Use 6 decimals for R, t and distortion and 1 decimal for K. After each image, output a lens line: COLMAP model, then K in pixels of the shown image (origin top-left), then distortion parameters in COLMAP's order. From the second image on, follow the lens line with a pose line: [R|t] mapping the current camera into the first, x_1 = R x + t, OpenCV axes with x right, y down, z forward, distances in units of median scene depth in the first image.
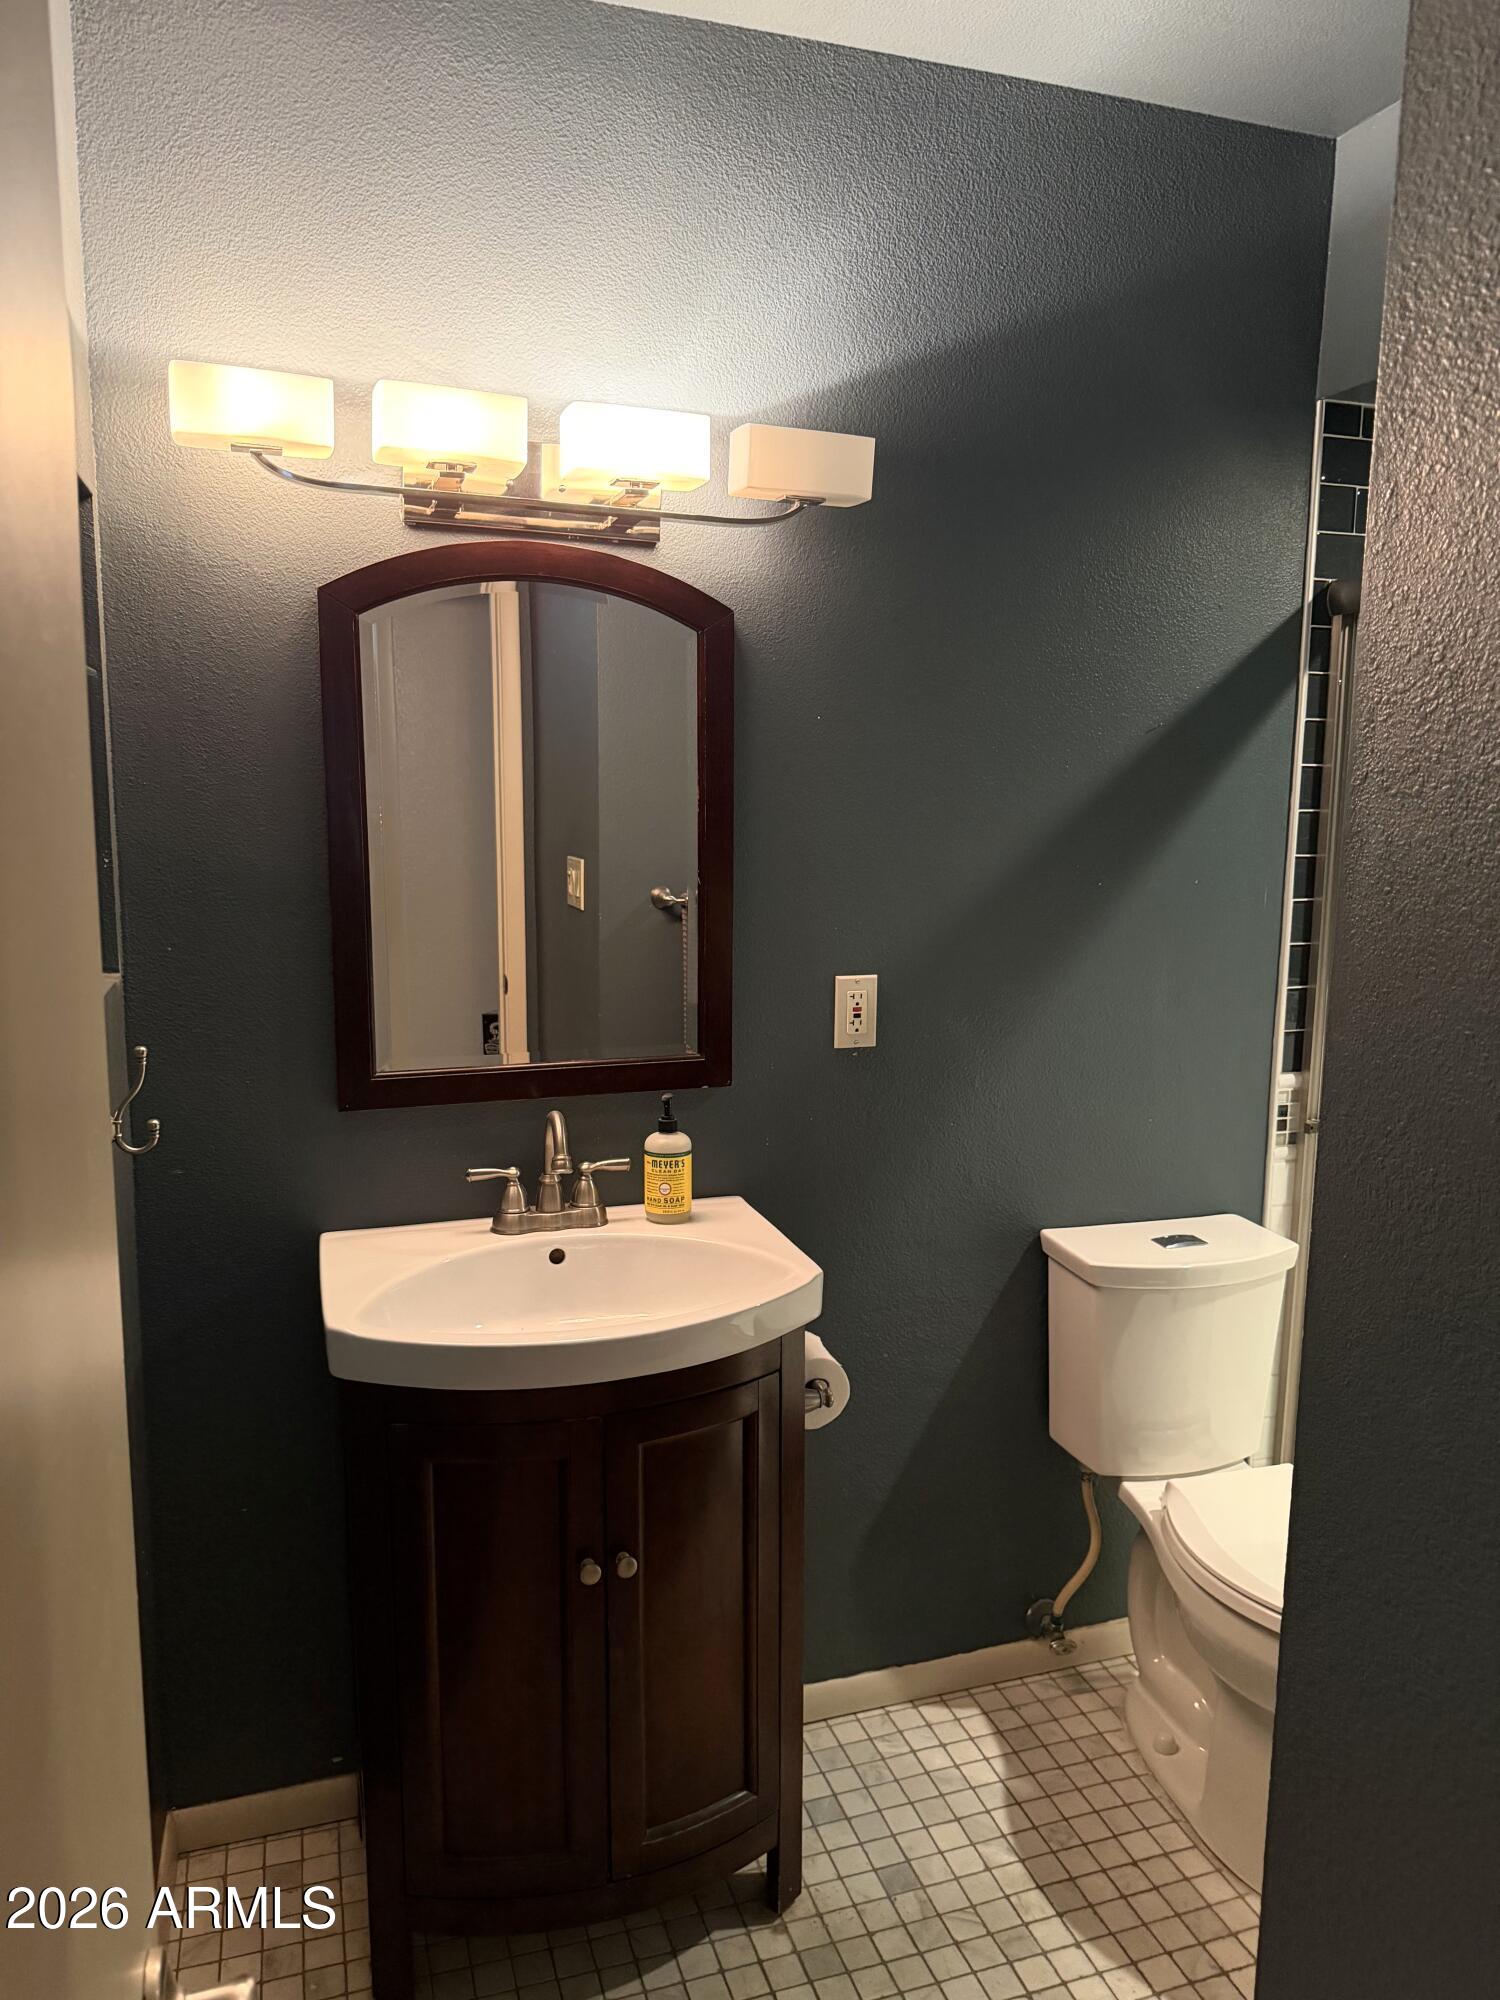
lens RADIAL K [[1407.7, 0, 763.5], [0, 1407.7, 993.8], [0, 0, 1]] dist [0.084787, -0.142744]
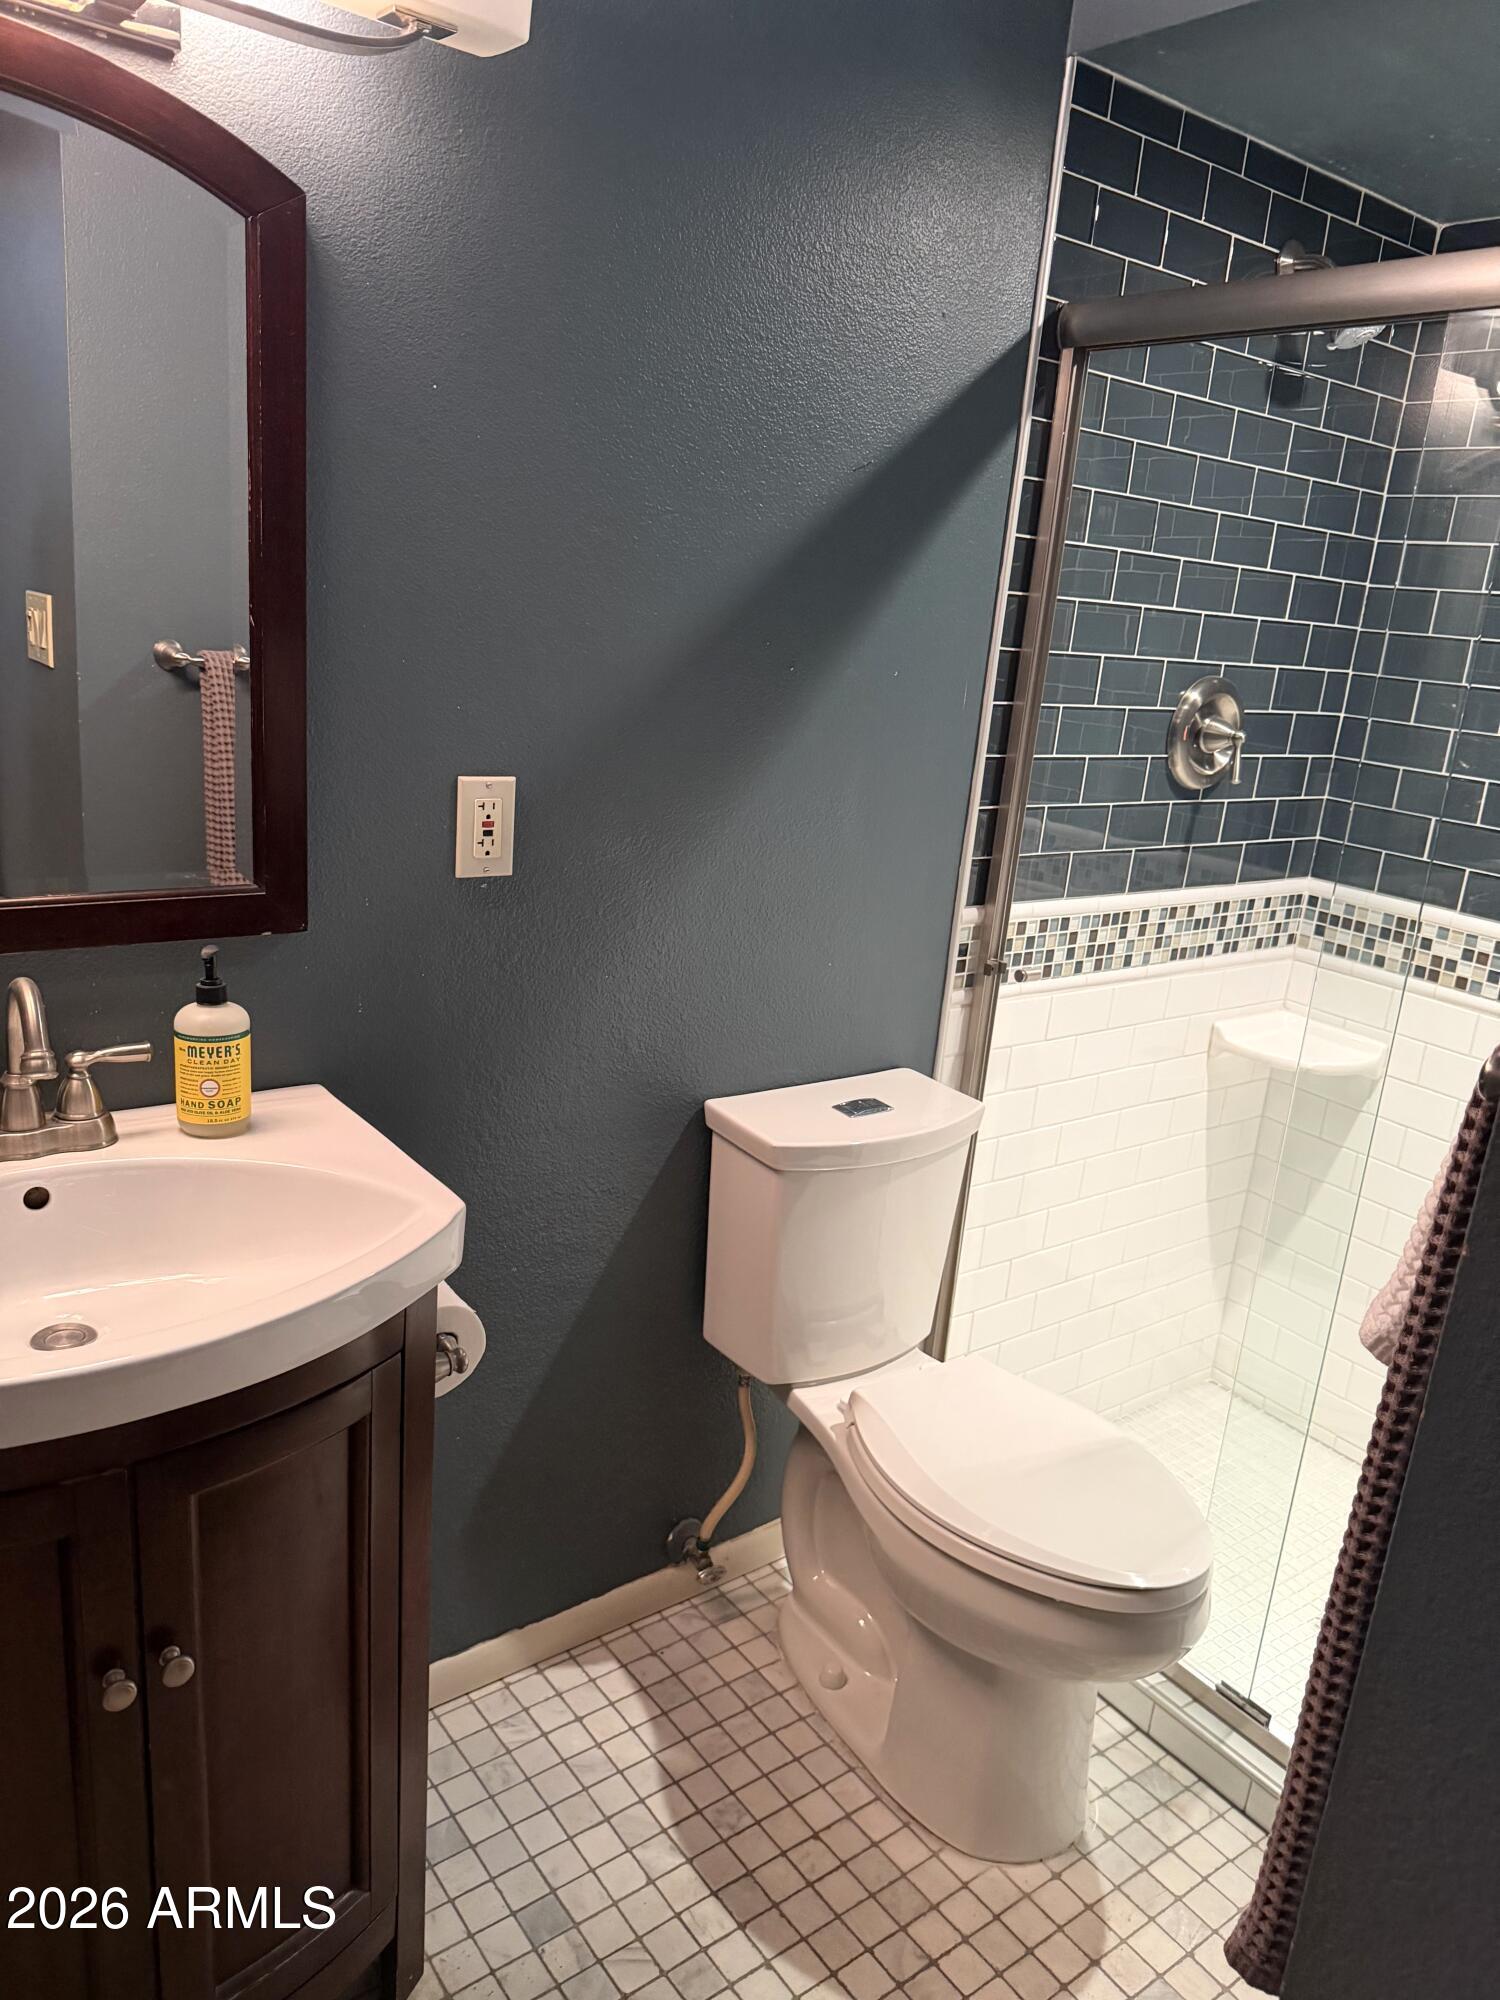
lens RADIAL K [[1407.7, 0, 763.5], [0, 1407.7, 993.8], [0, 0, 1]] dist [0.084787, -0.142744]
pose [[0.944248, -0.016936, 0.328798, -0.039770], [-0.029720, 0.990214, 0.136354, -0.005866], [-0.327890, -0.138523, 0.934505, 0.263671]]
